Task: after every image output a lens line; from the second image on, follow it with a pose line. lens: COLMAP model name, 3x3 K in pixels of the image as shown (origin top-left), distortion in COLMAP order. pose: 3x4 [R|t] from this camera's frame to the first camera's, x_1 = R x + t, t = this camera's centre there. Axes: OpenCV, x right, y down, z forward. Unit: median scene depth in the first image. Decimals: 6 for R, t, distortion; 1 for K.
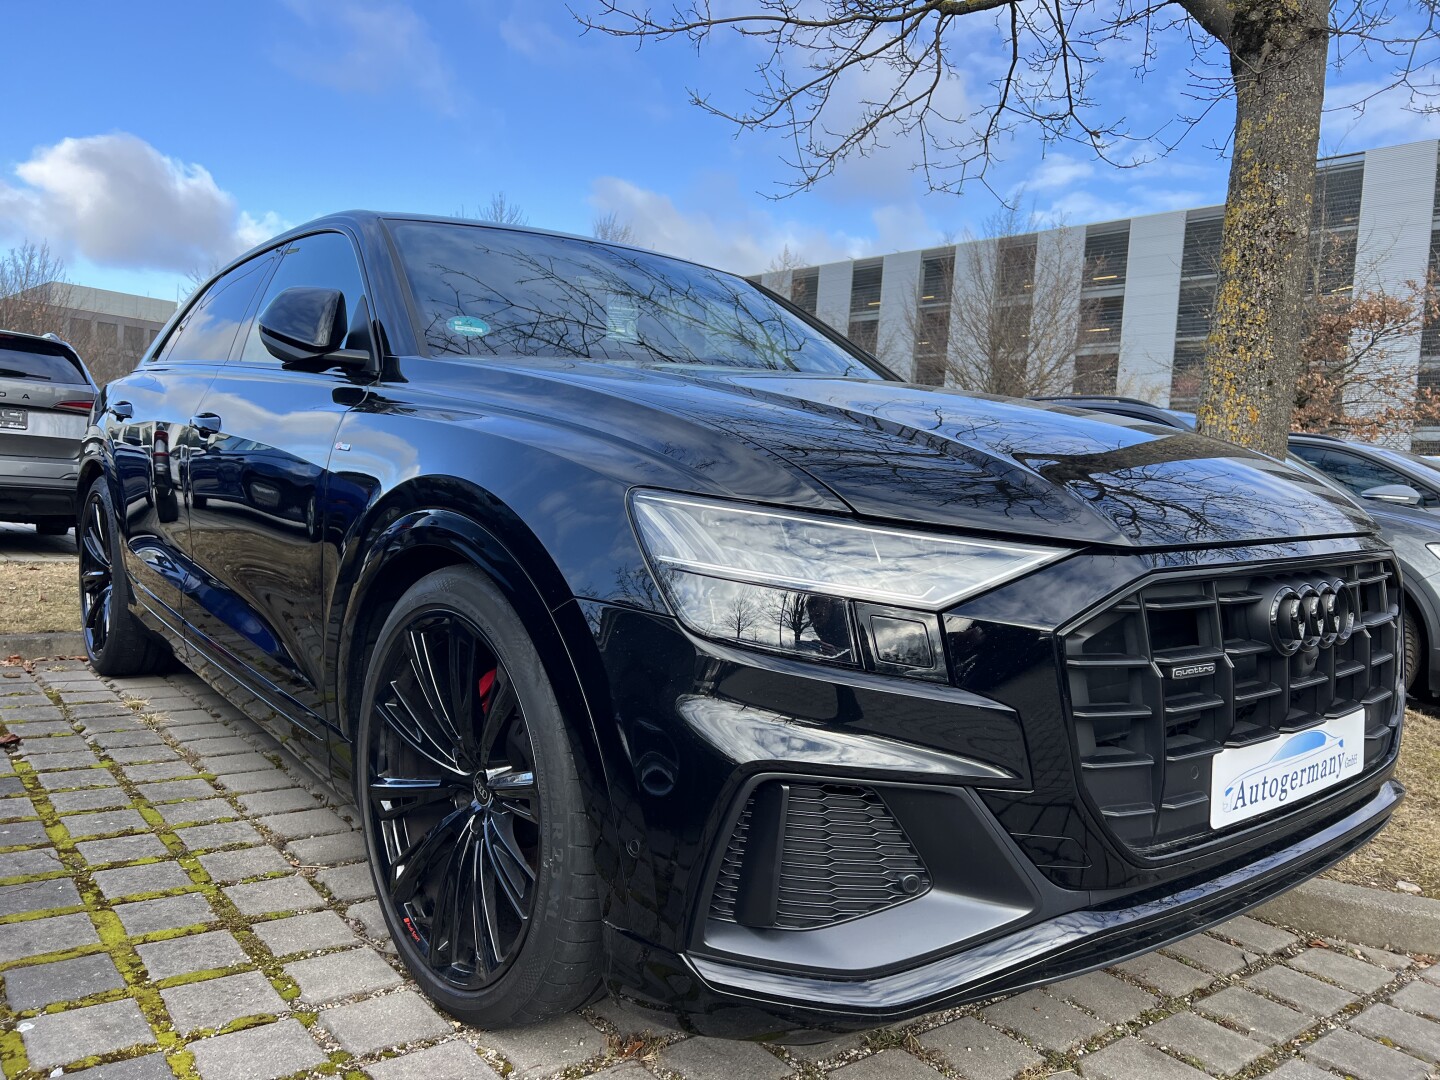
lens RADIAL K [[1090.6, 0, 729.7], [0, 1090.6, 547.7], [0, 0, 1]] dist [0.063749, -0.074165]
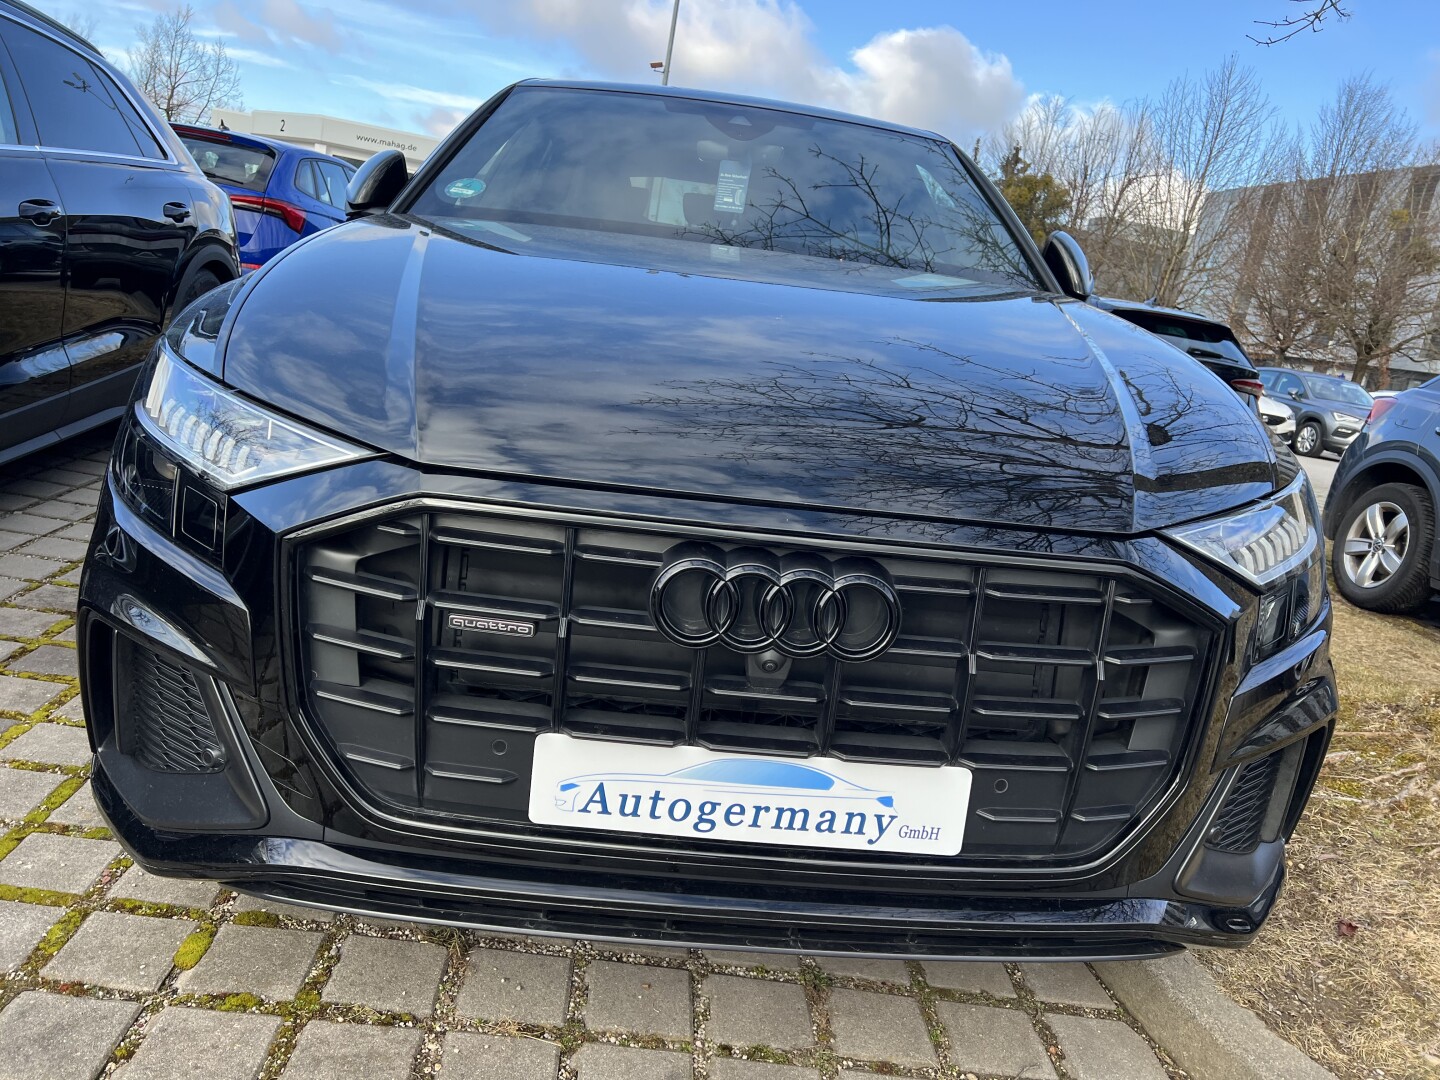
lens RADIAL K [[1093.0, 0, 729.4], [0, 1093.0, 551.2], [0, 0, 1]] dist [0.064793, -0.075298]
pose [[0.805943, 0.204704, -0.555475, 0.736397], [-0.144681, 0.977968, 0.150483, -0.067599], [0.574042, -0.040914, 0.817803, 0.315145]]
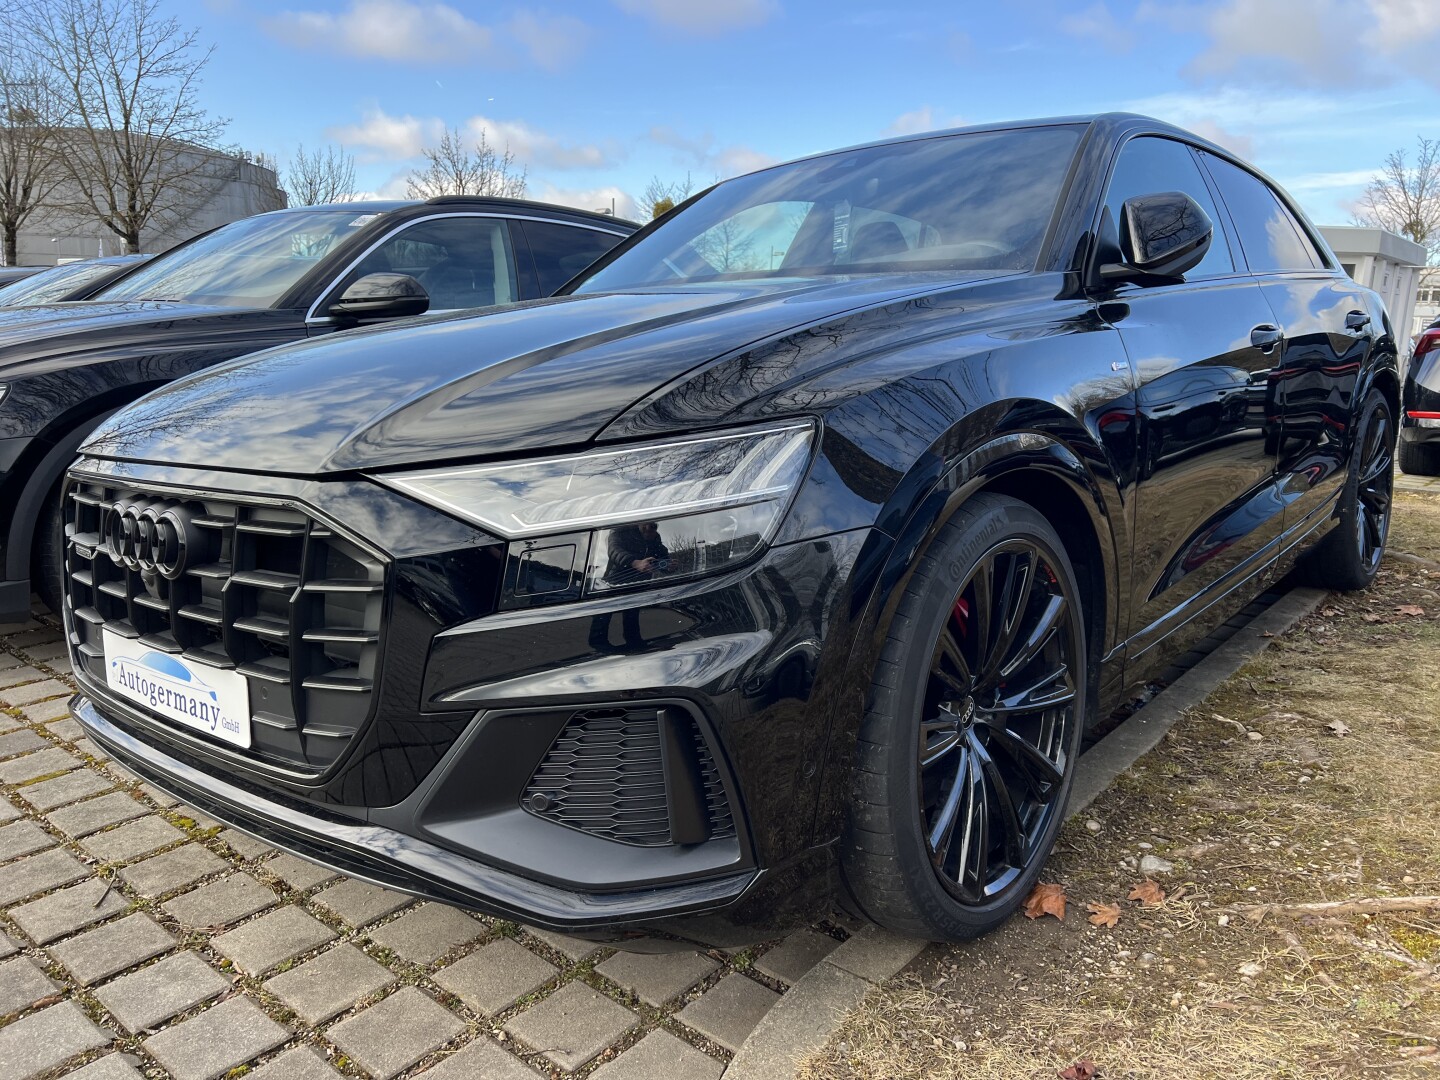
lens RADIAL K [[1090.6, 0, 729.7], [0, 1090.6, 547.7], [0, 0, 1]] dist [0.063749, -0.074165]
pose [[0.167781, 0.140943, -0.975697, 1.318730], [-0.056120, 0.989488, 0.133285, -0.079030], [0.984226, 0.032394, 0.173927, 1.106778]]
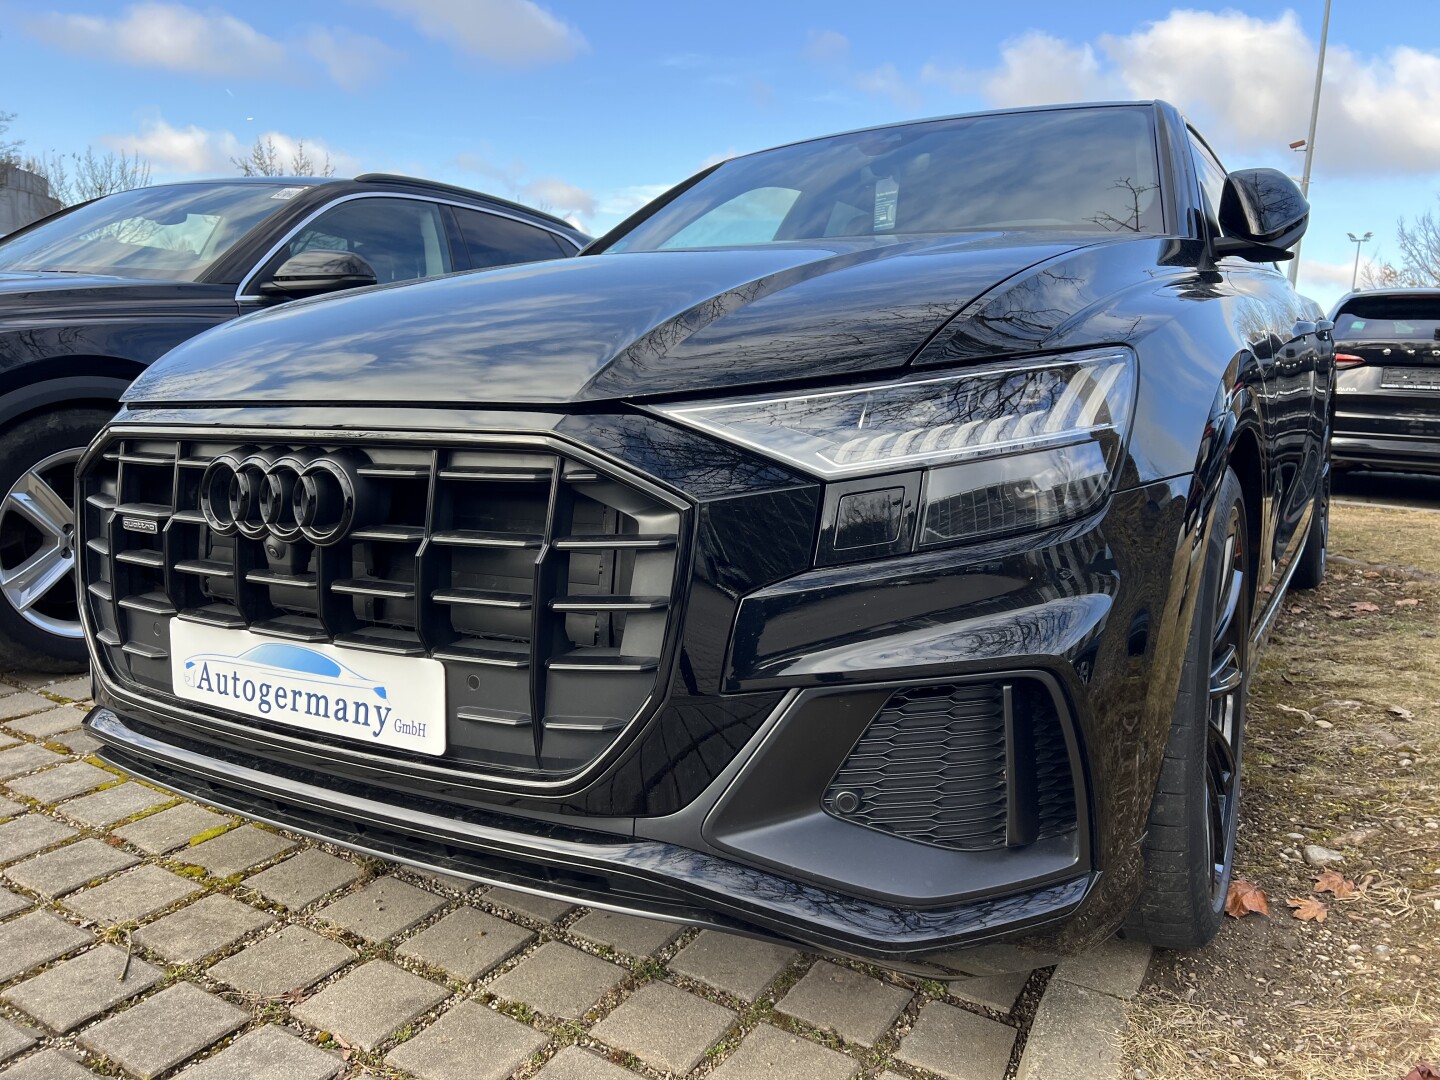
lens RADIAL K [[1090.6, 0, 729.7], [0, 1090.6, 547.7], [0, 0, 1]] dist [0.063749, -0.074165]
pose [[0.331061, 0.109849, -0.937193, 1.139881], [-0.065410, 0.993483, 0.093341, 0.000339], [0.941339, 0.030400, 0.336089, 0.853621]]
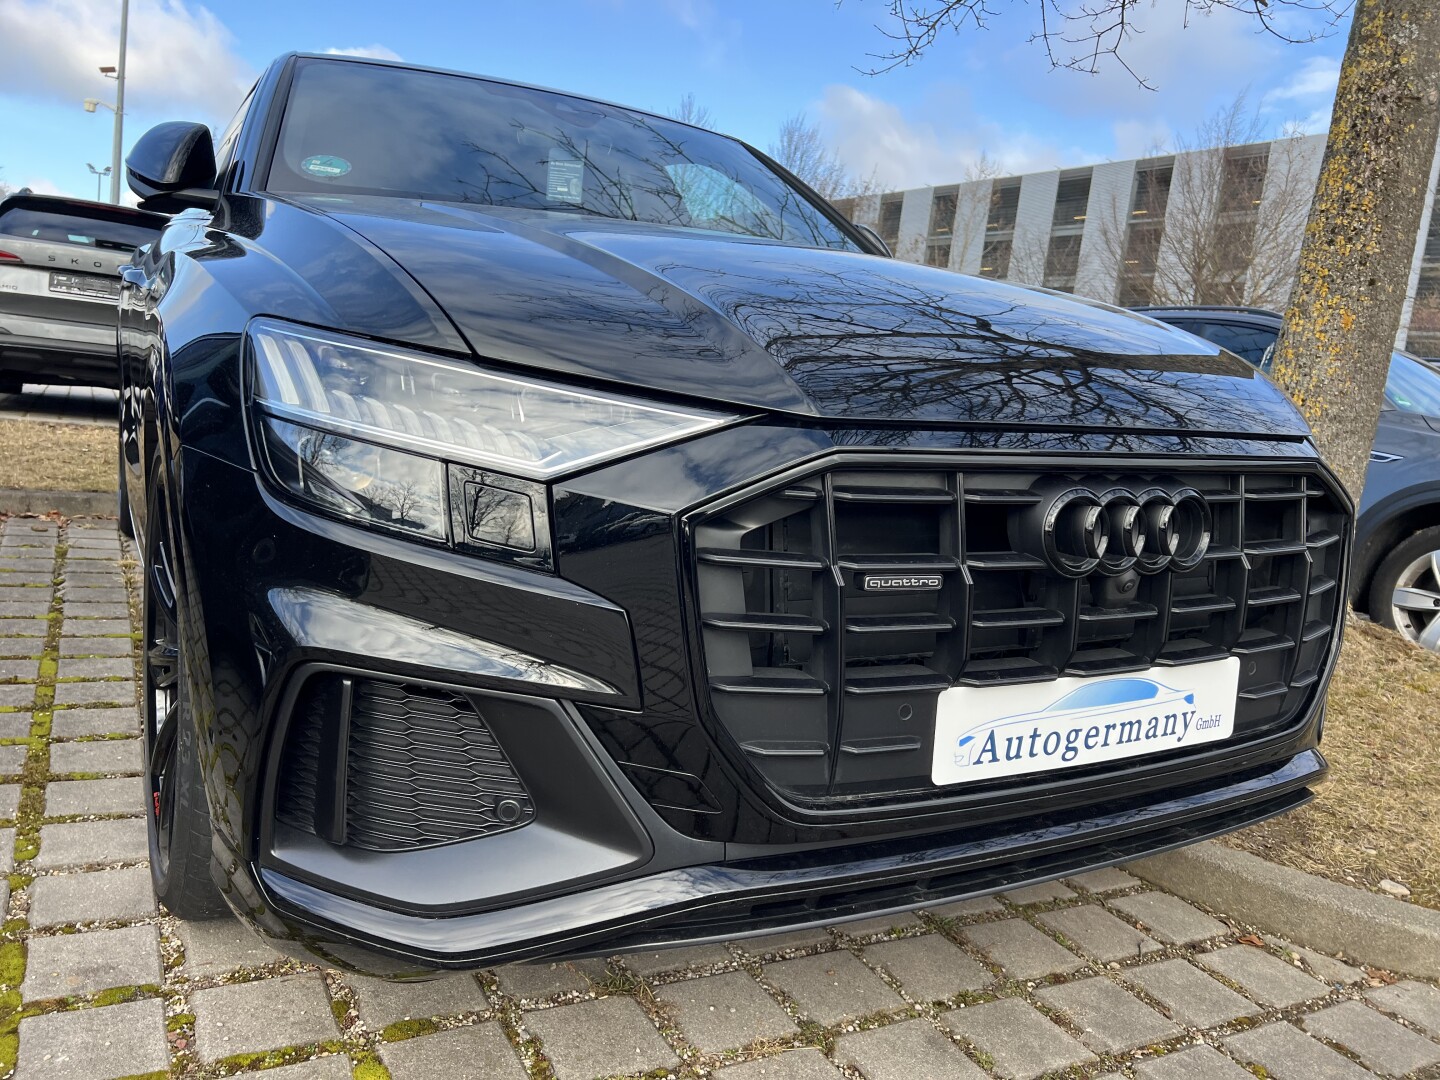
lens RADIAL K [[1090.6, 0, 729.7], [0, 1090.6, 547.7], [0, 0, 1]] dist [0.063749, -0.074165]
pose [[0.984366, 0.070953, -0.161214, 0.307773], [-0.058703, 0.995103, 0.079521, 0.023760], [0.166066, -0.068814, 0.983711, 0.160135]]
